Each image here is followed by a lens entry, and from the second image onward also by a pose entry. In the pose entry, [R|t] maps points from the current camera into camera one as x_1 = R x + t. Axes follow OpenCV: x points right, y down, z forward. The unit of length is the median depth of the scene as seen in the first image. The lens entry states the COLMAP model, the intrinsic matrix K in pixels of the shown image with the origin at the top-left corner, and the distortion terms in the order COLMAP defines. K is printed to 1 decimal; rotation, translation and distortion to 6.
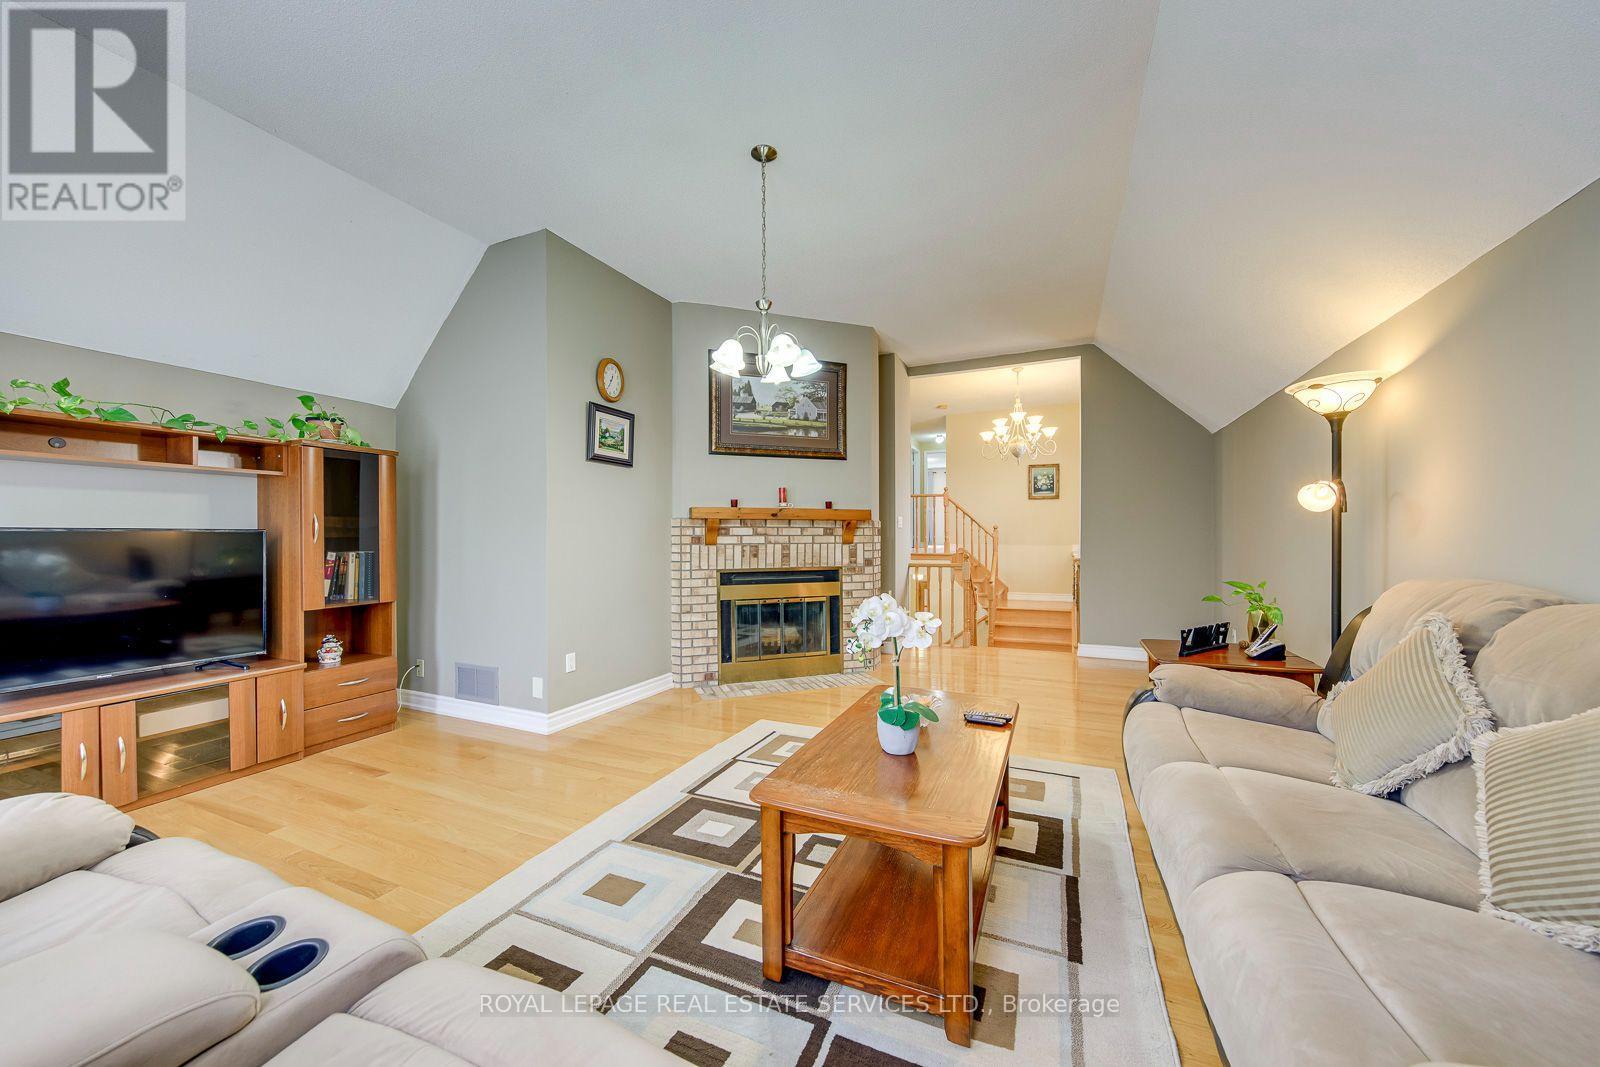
lens RADIAL K [[573.9, 0, 802.5], [0, 573.9, 539.2], [0, 0, 1]] dist [0.000530, 0.000022]
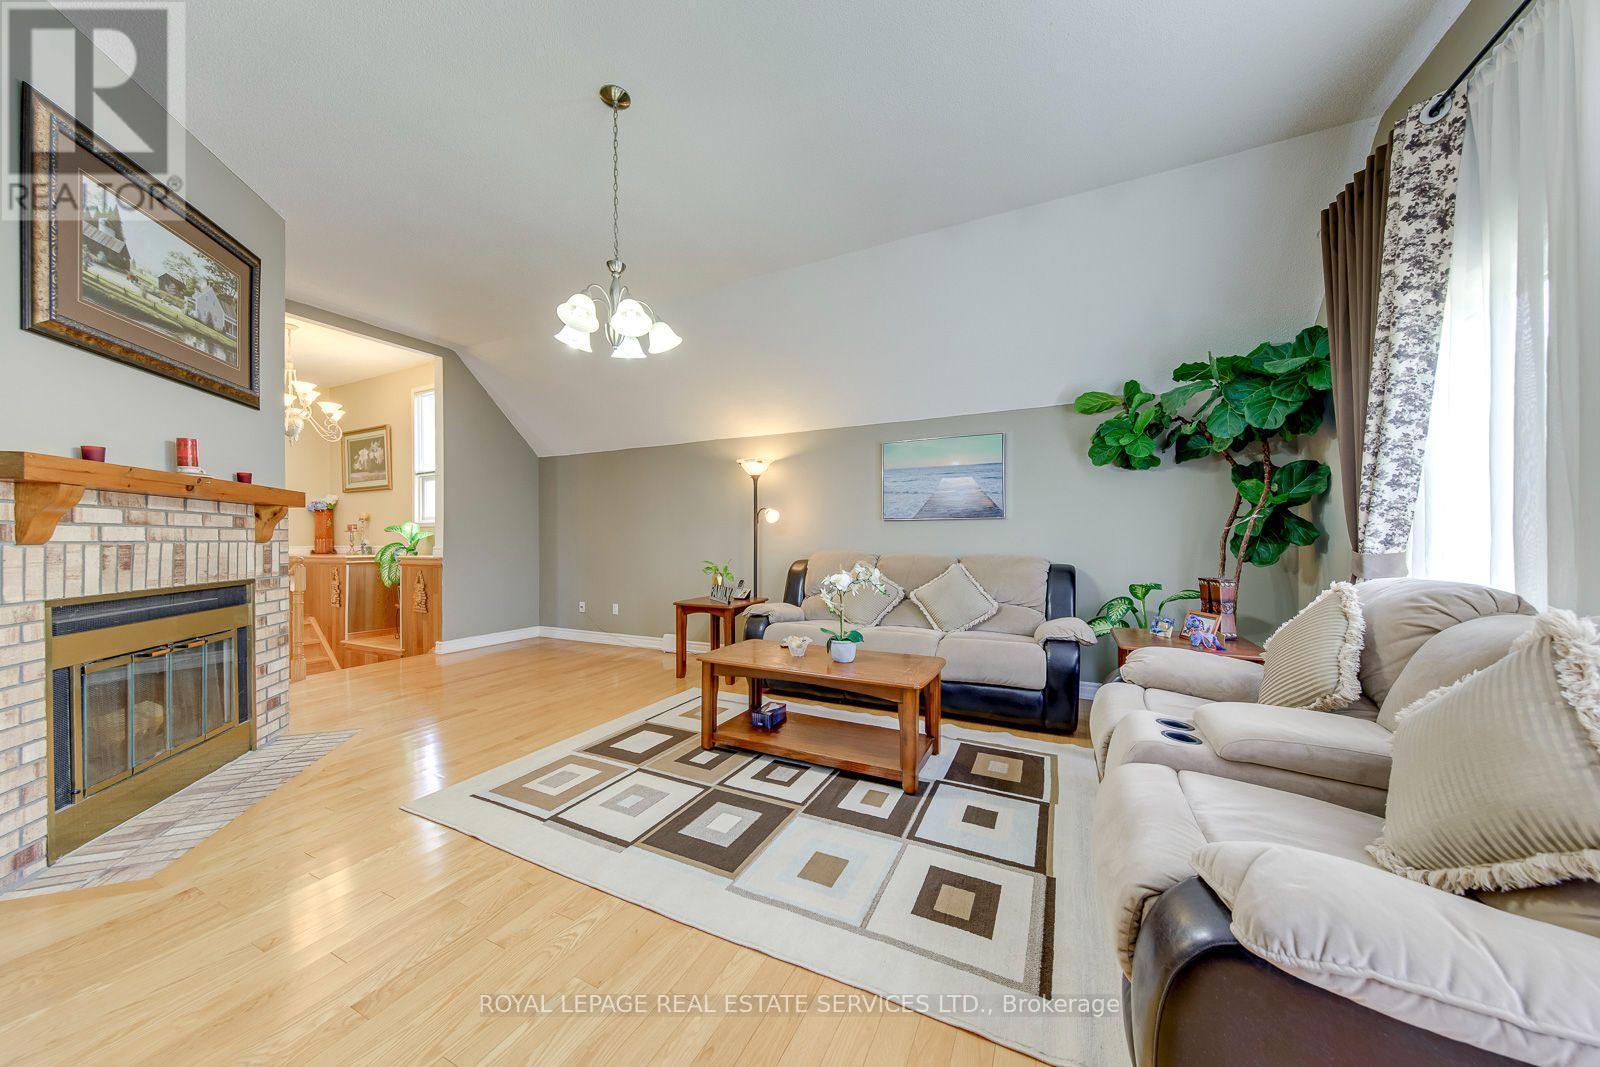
lens RADIAL K [[531.6, 0, 799.9], [0, 531.6, 537.8], [0, 0, 1]] dist [0.002311, 0.000106]
pose [[0.044019, 0.005493, 0.999016, -0.518043], [0.004384, 0.999974, -0.005692, 0.009611], [-0.999021, 0.004630, 0.043994, 0.403675]]
